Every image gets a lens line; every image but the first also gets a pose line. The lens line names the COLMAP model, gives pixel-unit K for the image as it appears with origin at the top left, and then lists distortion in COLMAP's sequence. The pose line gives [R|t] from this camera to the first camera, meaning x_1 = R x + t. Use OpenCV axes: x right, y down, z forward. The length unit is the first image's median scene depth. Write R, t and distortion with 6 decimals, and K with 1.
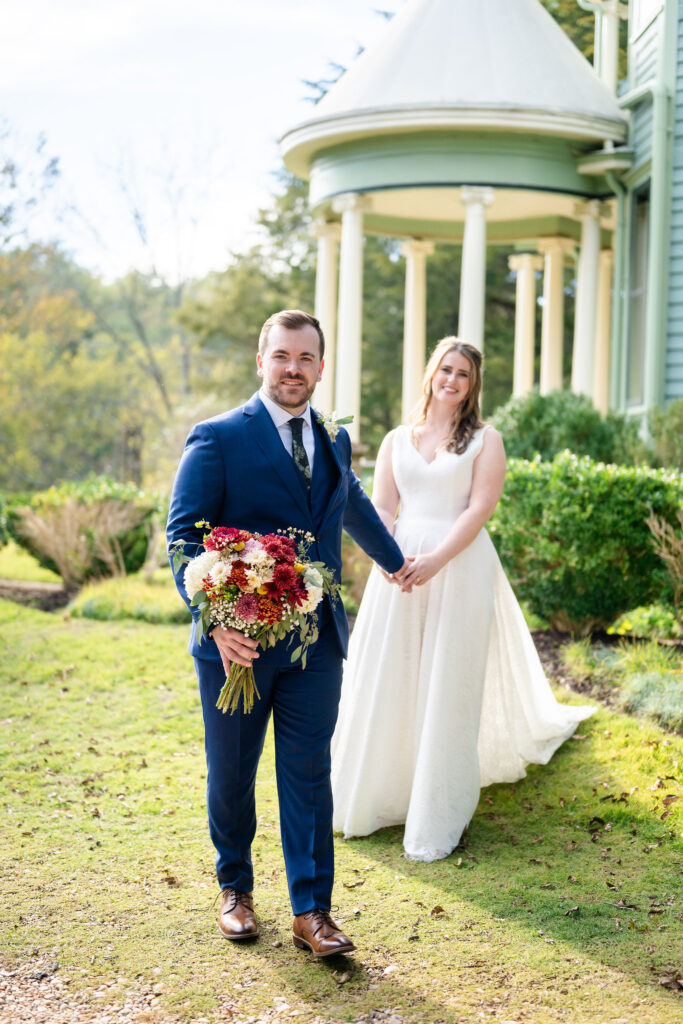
lens RADIAL K [[1454.5, 0, 341.5], [0, 1454.5, 512.0], [0, 0, 1]] dist [0.010440, -0.088415]
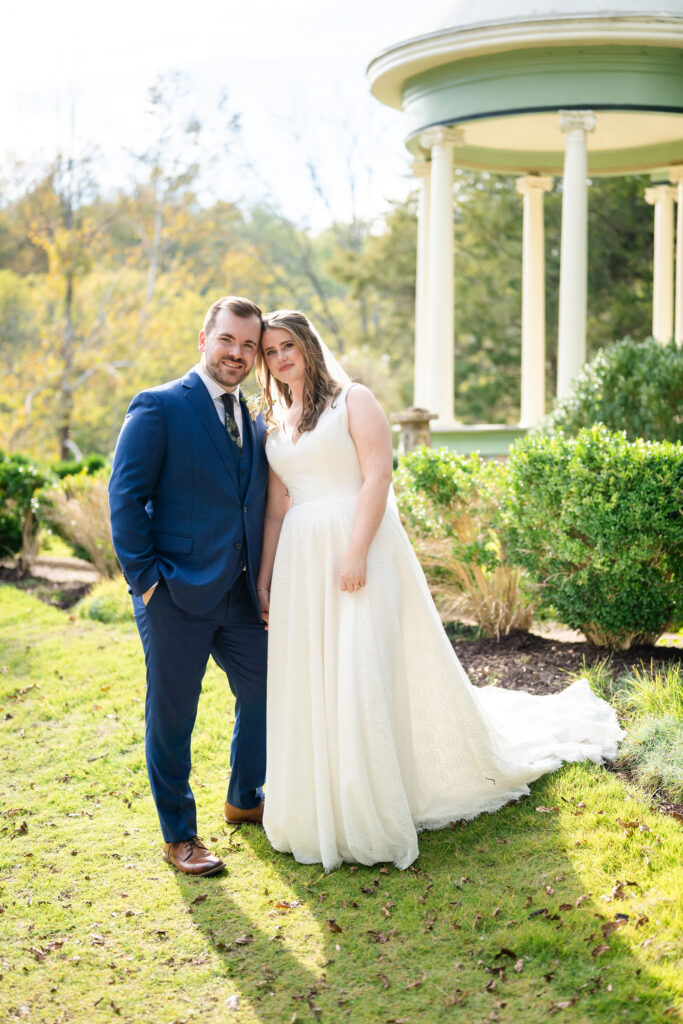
lens RADIAL K [[1454.5, 0, 341.5], [0, 1454.5, 512.0], [0, 0, 1]] dist [0.010440, -0.088415]
pose [[0.989108, -0.017381, -0.146159, 0.134577], [0.022473, 0.999194, 0.033260, -0.023744], [0.145463, -0.036183, 0.988702, 0.179651]]
